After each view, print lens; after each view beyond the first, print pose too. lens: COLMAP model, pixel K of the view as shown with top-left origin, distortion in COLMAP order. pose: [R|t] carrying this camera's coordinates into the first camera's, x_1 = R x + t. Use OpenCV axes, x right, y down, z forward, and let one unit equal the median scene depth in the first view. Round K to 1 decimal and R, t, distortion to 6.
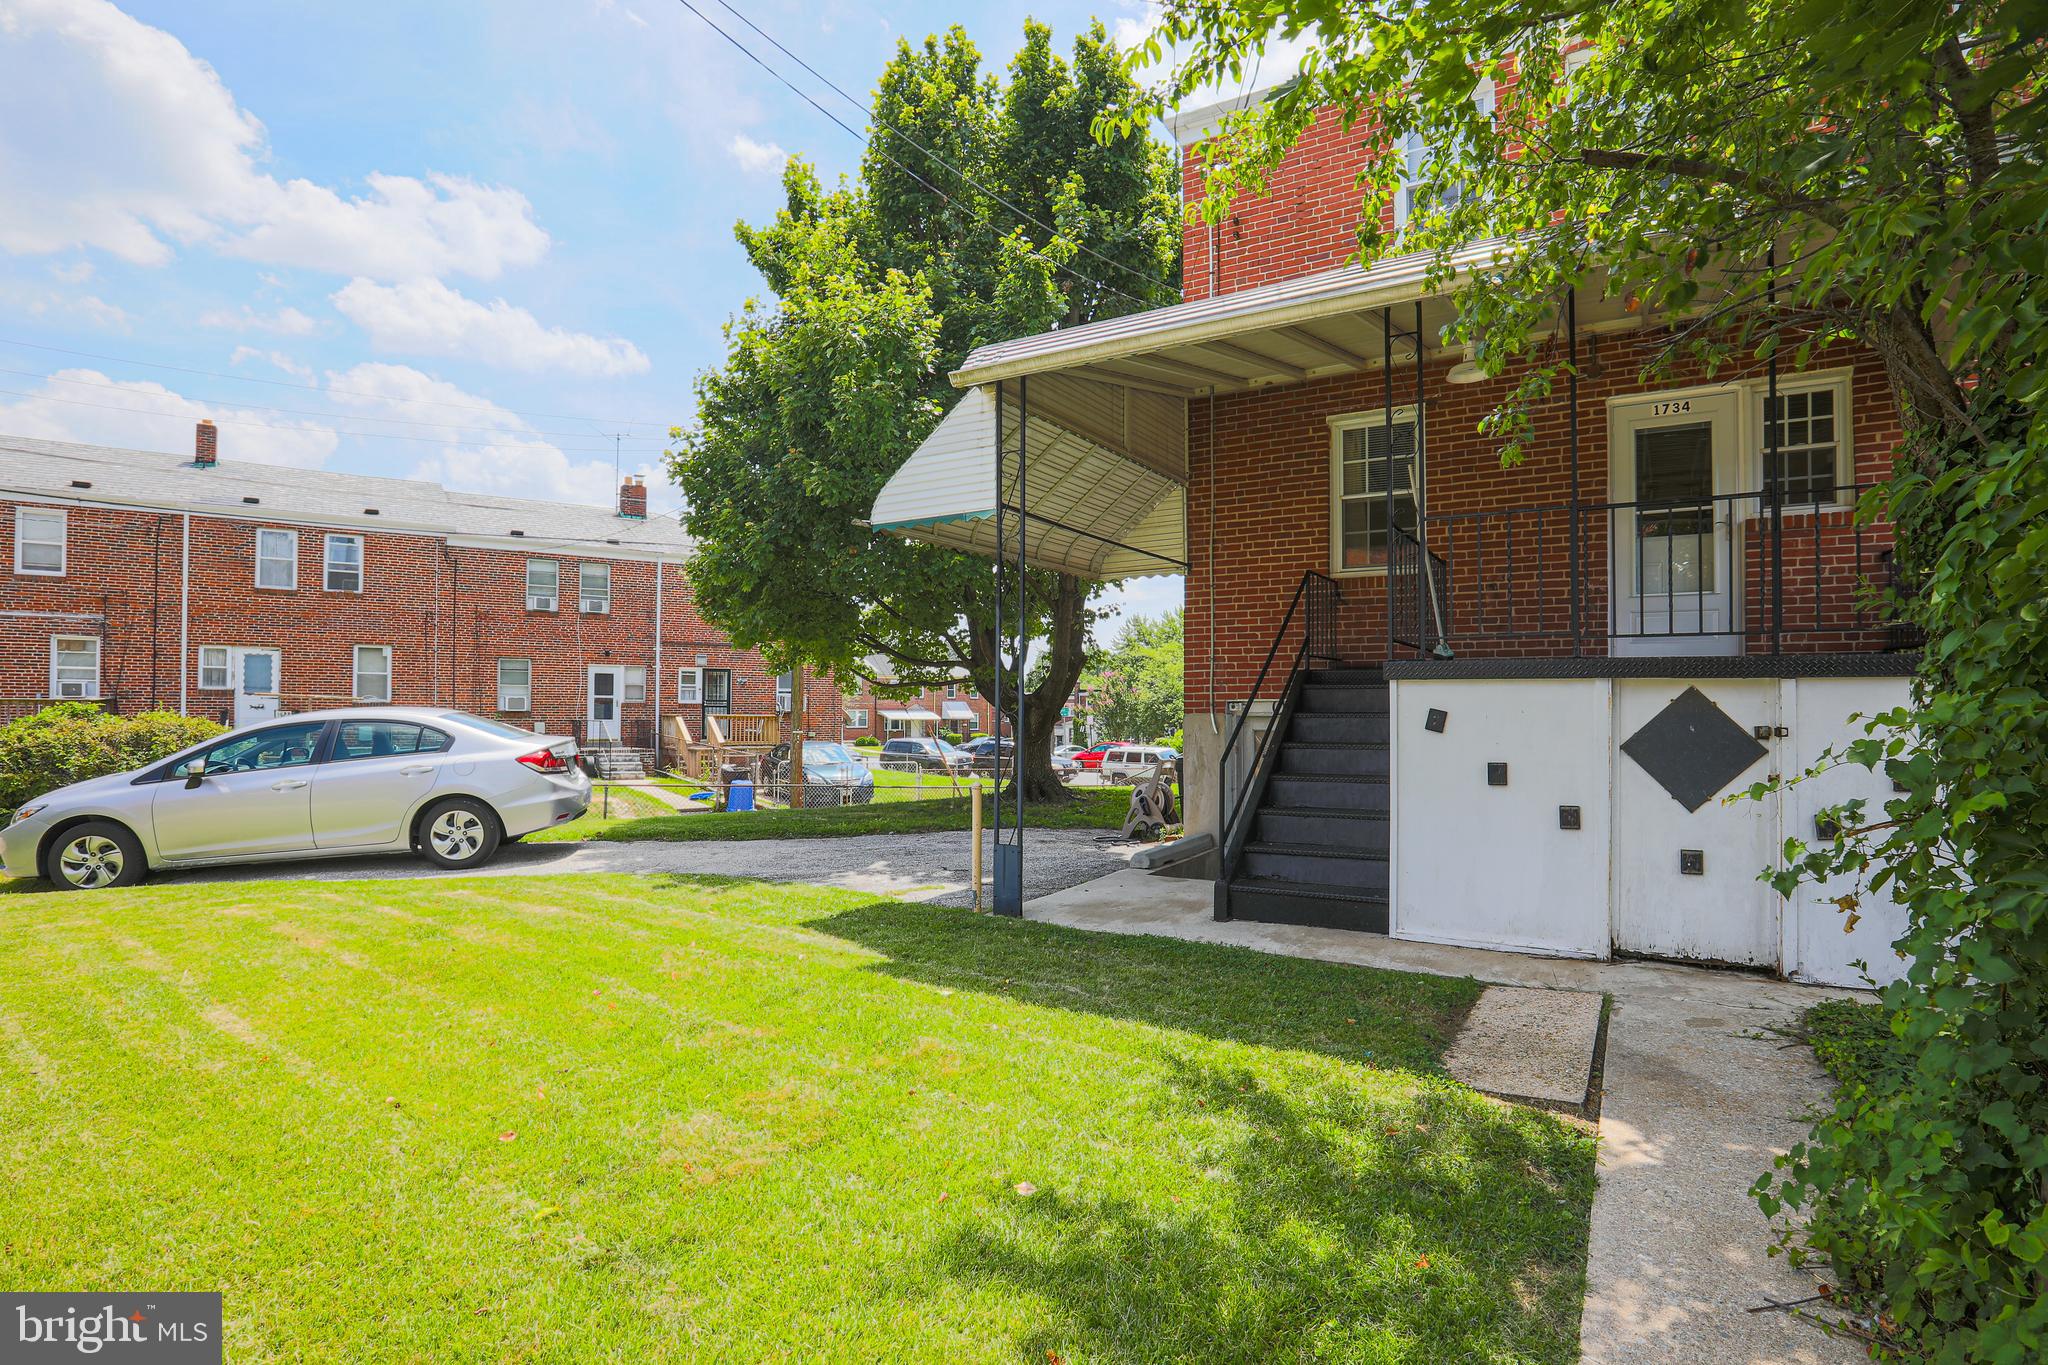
lens RADIAL K [[992.6, 0, 1059.1], [0, 992.6, 690.2], [0, 0, 1]] dist [-0.052499, 0.027193]
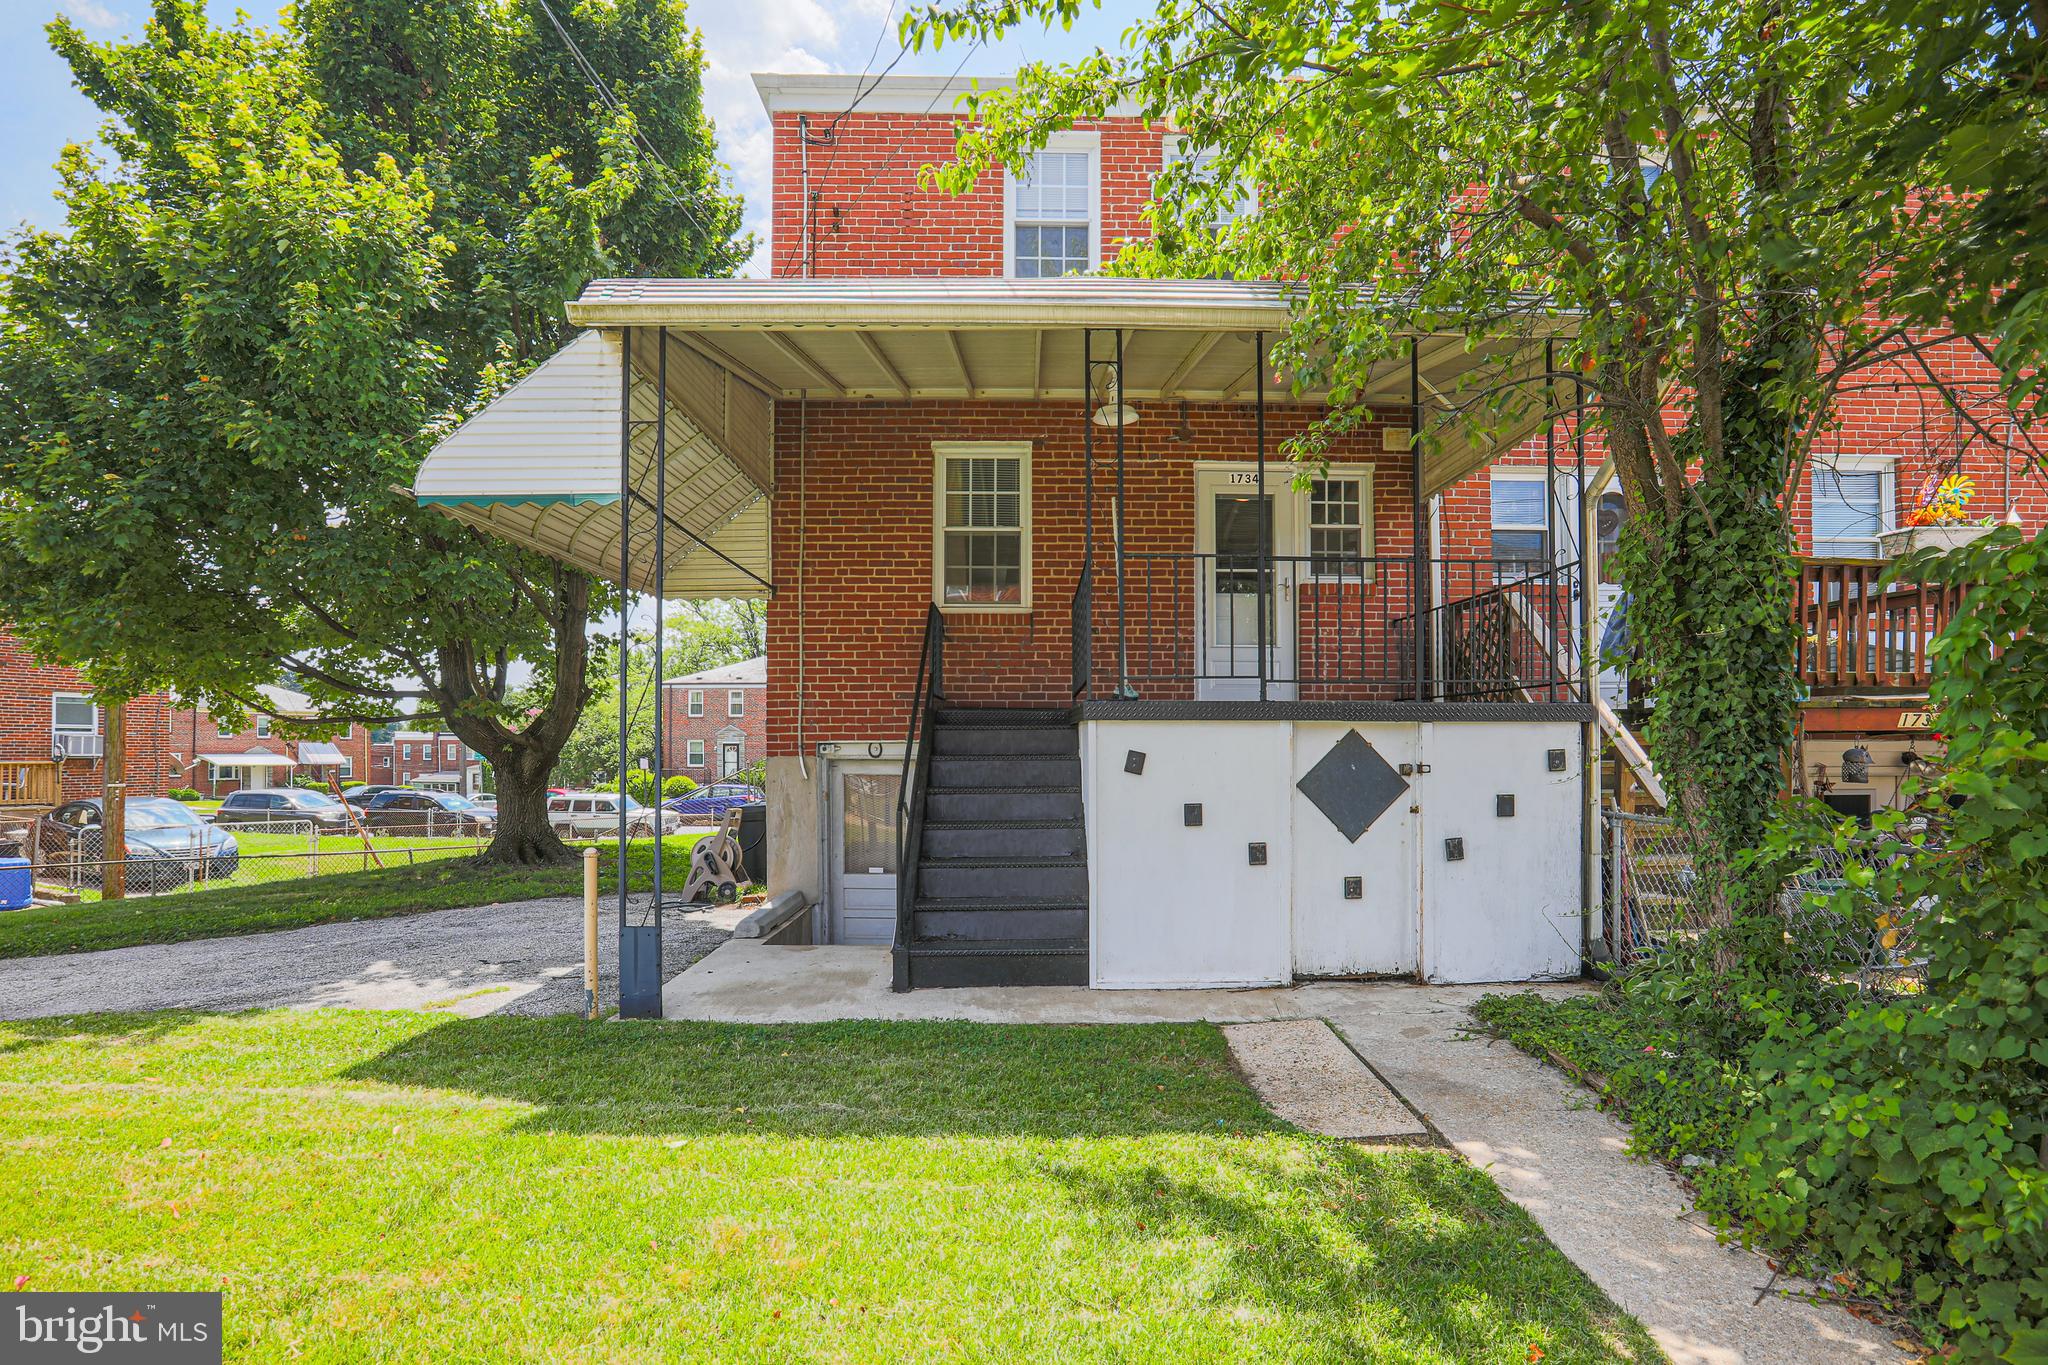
lens RADIAL K [[1001.2, 0, 1052.2], [0, 1001.2, 743.7], [0, 0, 1]] dist [-0.055555, 0.022116]
pose [[0.852428, -0.002043, 0.522841, -0.150251], [-0.004577, 0.999925, 0.011371, 0.001081], [-0.522825, -0.012086, 0.852354, 0.139967]]
